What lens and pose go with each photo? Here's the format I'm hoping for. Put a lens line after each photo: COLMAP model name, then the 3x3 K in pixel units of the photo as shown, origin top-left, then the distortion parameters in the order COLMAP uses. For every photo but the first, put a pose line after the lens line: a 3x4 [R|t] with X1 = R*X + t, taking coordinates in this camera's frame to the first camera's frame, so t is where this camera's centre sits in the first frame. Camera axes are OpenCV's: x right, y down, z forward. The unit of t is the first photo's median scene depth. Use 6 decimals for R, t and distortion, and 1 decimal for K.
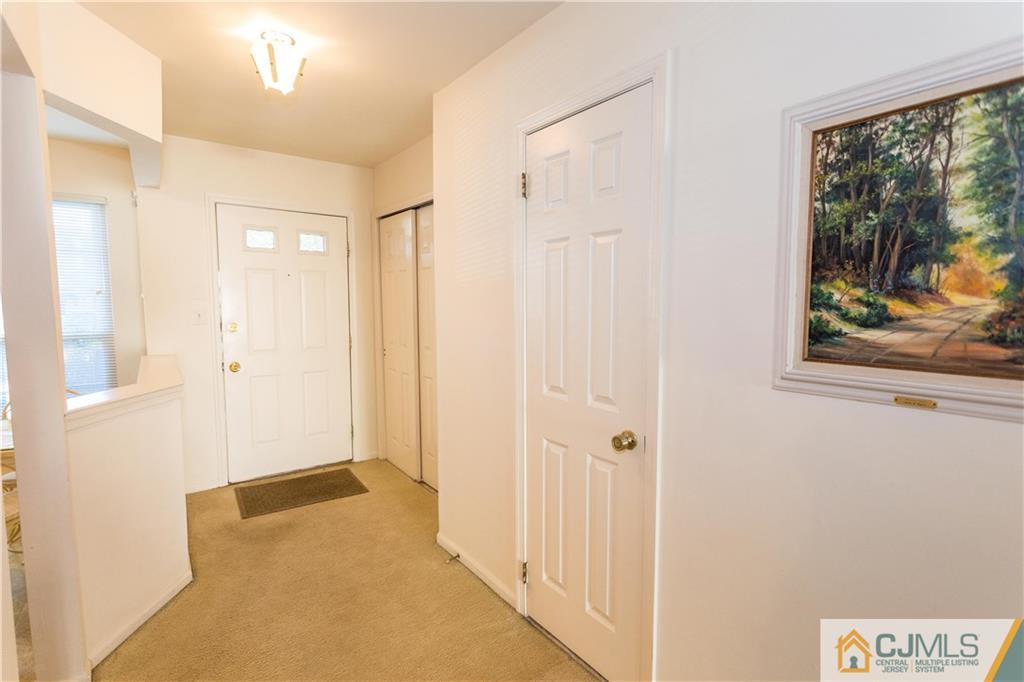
lens RADIAL K [[483.5, 0, 507.1], [0, 483.5, 342.5], [0, 0, 1]] dist [0.002283, 0.001512]
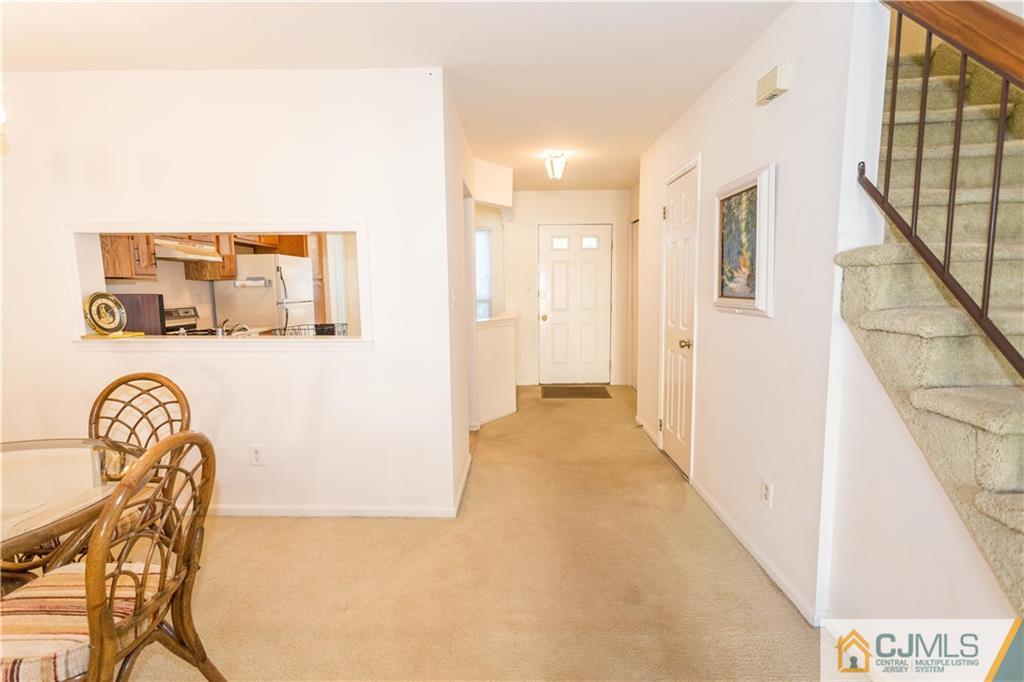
lens RADIAL K [[483.5, 0, 509.9], [0, 483.5, 343.8], [0, 0, 1]] dist [0.002283, 0.001512]
pose [[0.798383, 0.060638, -0.599089, 0.448390], [-0.035933, 0.997941, 0.053122, 0.063933], [0.601077, -0.020885, 0.798919, -0.544367]]
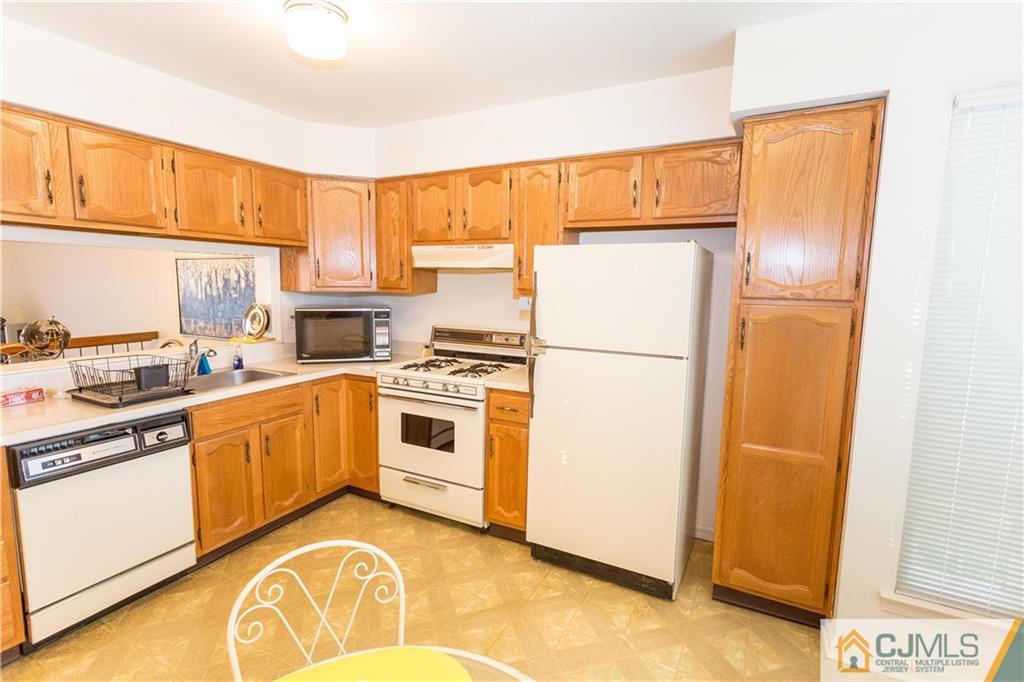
lens RADIAL K [[483.5, 0, 511.1], [0, 483.5, 341.4], [0, 0, 1]] dist [0.002283, 0.001512]
pose [[-0.897075, 0.031863, -0.440729, -0.731602], [-0.056777, 0.980818, 0.186475, -0.107986], [0.438216, 0.192306, -0.878058, 0.941539]]
